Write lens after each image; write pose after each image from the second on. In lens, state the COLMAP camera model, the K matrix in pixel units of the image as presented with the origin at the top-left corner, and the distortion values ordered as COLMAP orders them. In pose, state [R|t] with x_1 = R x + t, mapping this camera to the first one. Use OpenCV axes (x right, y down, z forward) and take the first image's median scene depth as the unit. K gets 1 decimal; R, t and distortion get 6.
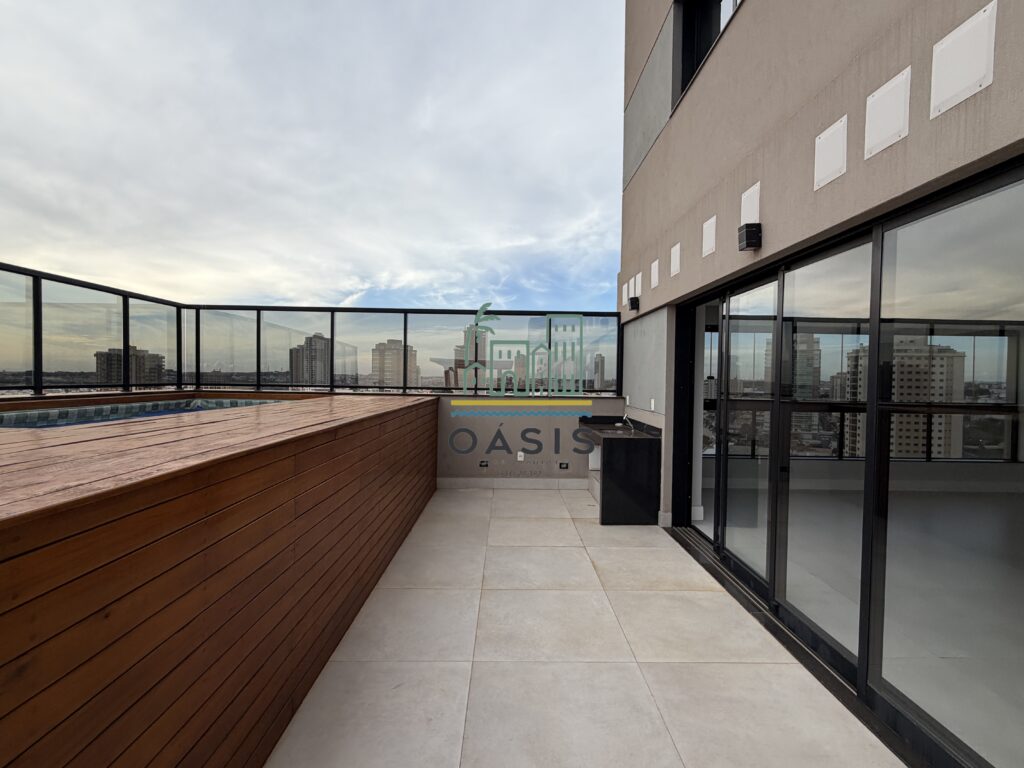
lens RADIAL K [[486.2, 0, 507.8], [0, 486.2, 376.8], [0, 0, 1]] dist [-0.004132, -0.000452]
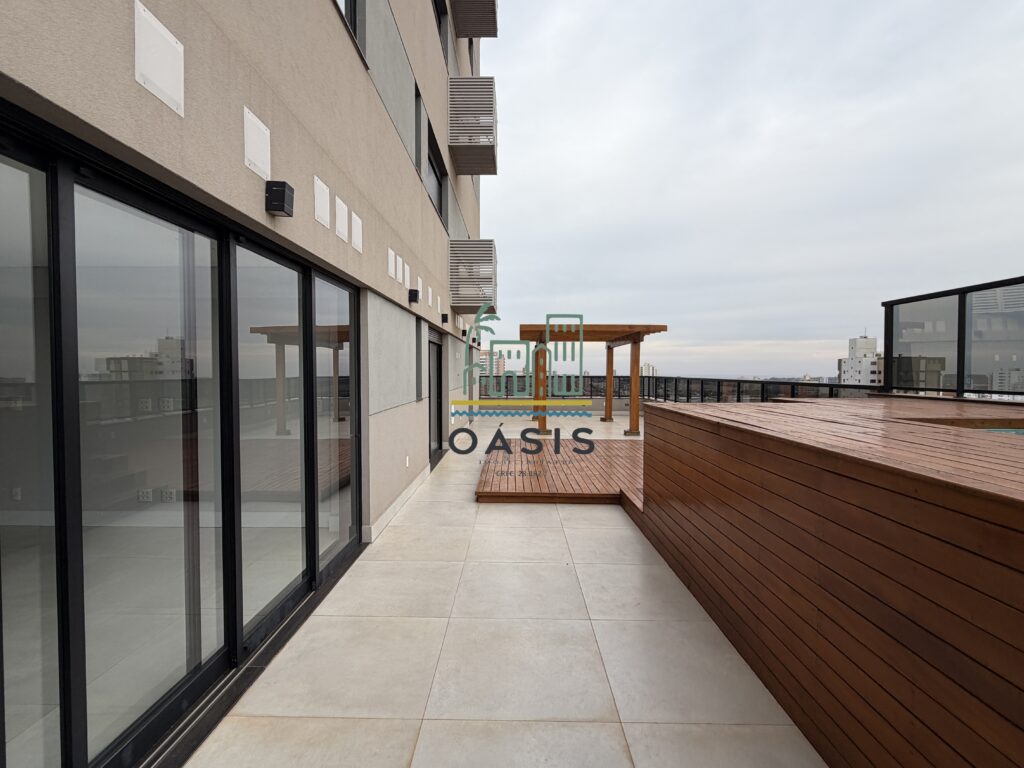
lens RADIAL K [[486.2, 0, 511.5], [0, 486.2, 382.5], [0, 0, 1]] dist [-0.004132, -0.000452]
pose [[-0.999842, -0.016013, 0.007688, 0.107876], [-0.015838, 0.999625, 0.022356, -0.006726], [-0.008043, 0.022231, -0.999721, 1.978381]]
